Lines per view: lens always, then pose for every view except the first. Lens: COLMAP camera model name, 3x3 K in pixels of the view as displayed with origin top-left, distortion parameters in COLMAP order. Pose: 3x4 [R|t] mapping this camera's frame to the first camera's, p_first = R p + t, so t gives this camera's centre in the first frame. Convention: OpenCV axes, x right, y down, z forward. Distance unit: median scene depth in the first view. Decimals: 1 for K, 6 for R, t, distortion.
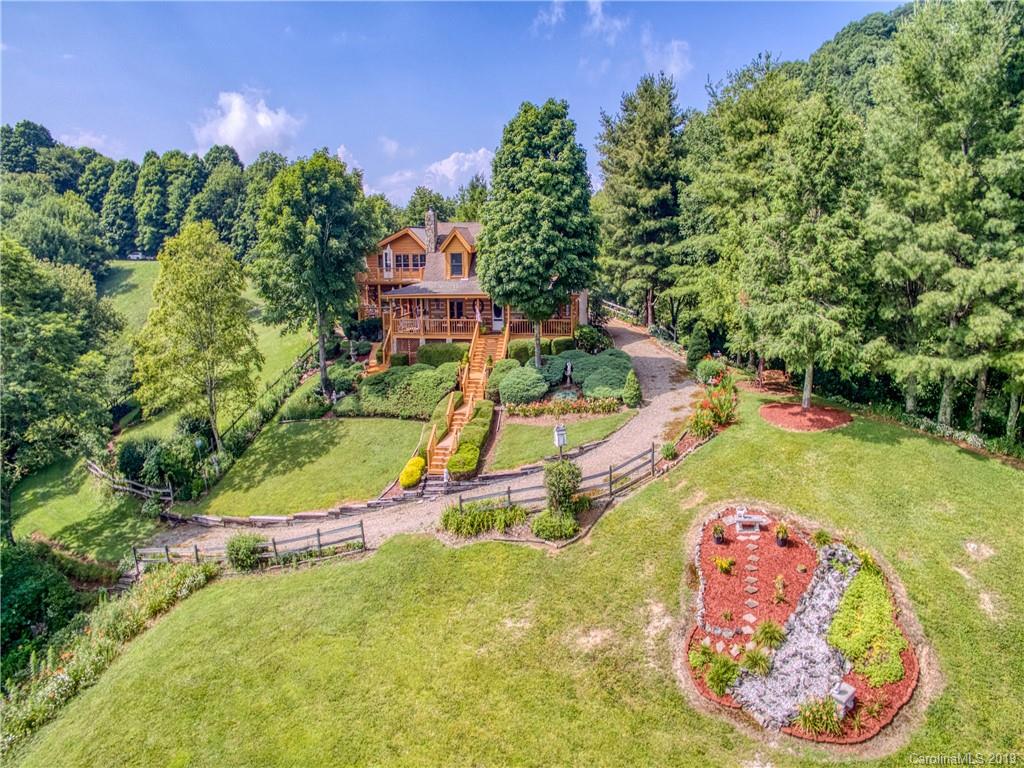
lens RADIAL K [[699.2, 0, 525.7], [0, 699.2, 383.3], [0, 0, 1]] dist [-0.108449, 0.106904]
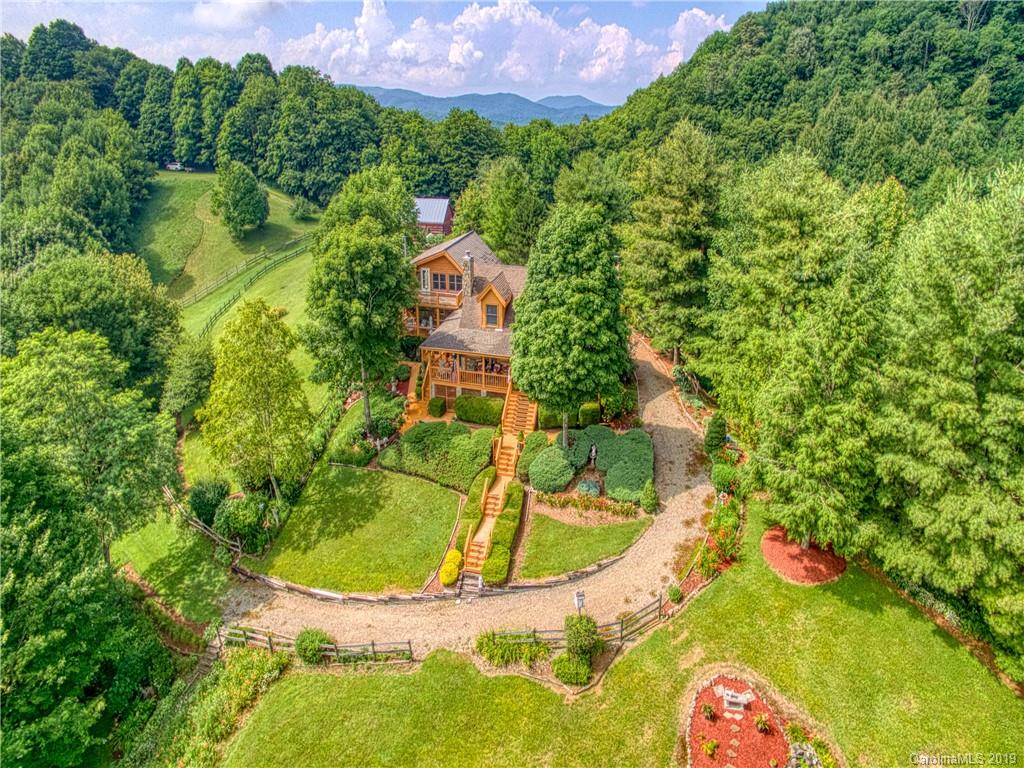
lens RADIAL K [[691.0, 0, 512.0], [0, 691.0, 384.0], [0, 0, 1]] dist [-0.105100, 0.098706]
pose [[0.997701, 0.031865, -0.059814, -0.004472], [-0.022536, 0.988334, 0.150624, -0.301414], [0.063915, -0.148930, 0.986780, -0.053041]]
